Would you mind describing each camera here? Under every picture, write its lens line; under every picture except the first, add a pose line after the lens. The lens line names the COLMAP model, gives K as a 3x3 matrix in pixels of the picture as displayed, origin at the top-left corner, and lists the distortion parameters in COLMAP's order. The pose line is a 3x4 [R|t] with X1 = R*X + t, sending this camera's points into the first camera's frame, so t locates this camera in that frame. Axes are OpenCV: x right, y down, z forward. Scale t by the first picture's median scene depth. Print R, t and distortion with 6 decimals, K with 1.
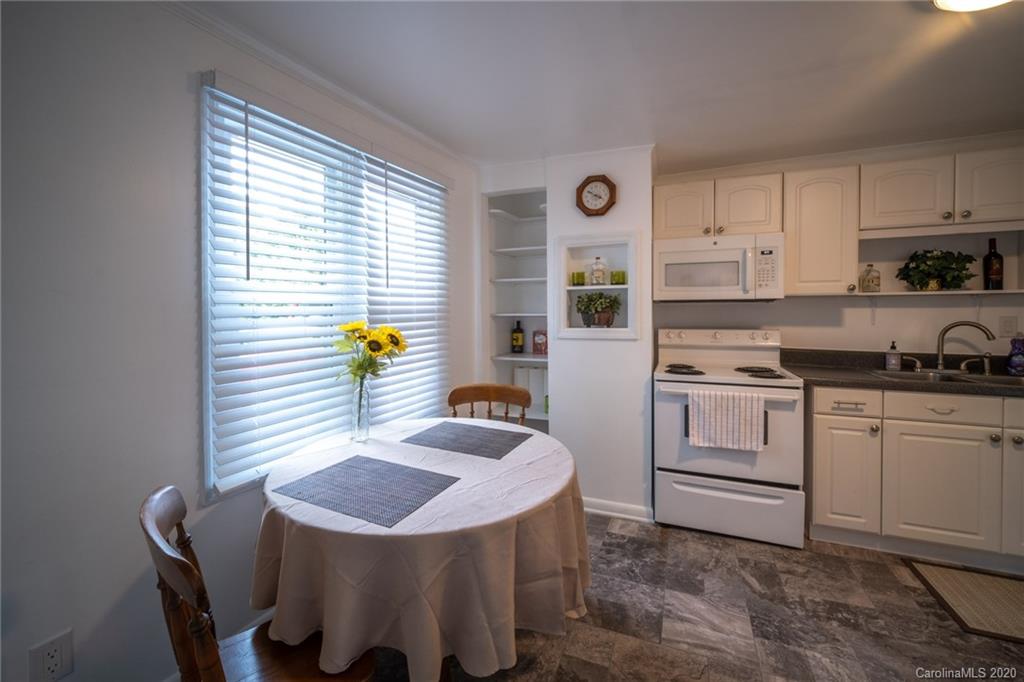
lens RADIAL K [[433.5, 0, 513.7], [0, 433.5, 317.3], [0, 0, 1]] dist [-0.002207, -0.000334]
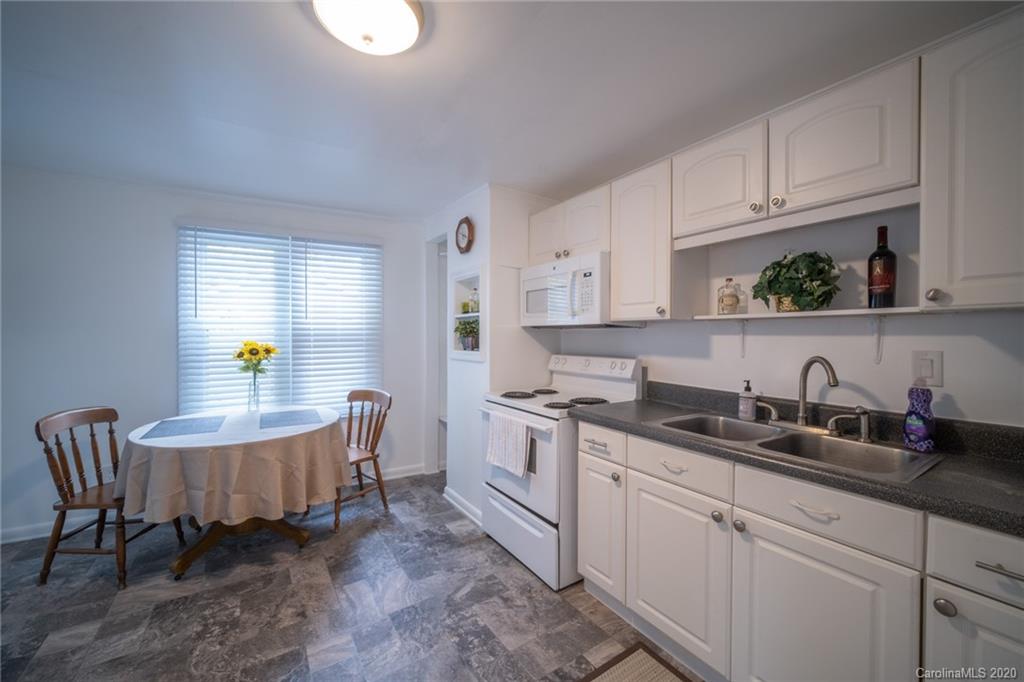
lens RADIAL K [[416.7, 0, 512.0], [0, 416.7, 341.0], [0, 0, 1]] dist [-0.000346, -0.000187]
pose [[0.811209, 0.017008, -0.584509, 0.999506], [-0.018351, 0.999825, 0.003625, -0.007644], [0.584468, 0.007786, 0.811379, 0.188221]]
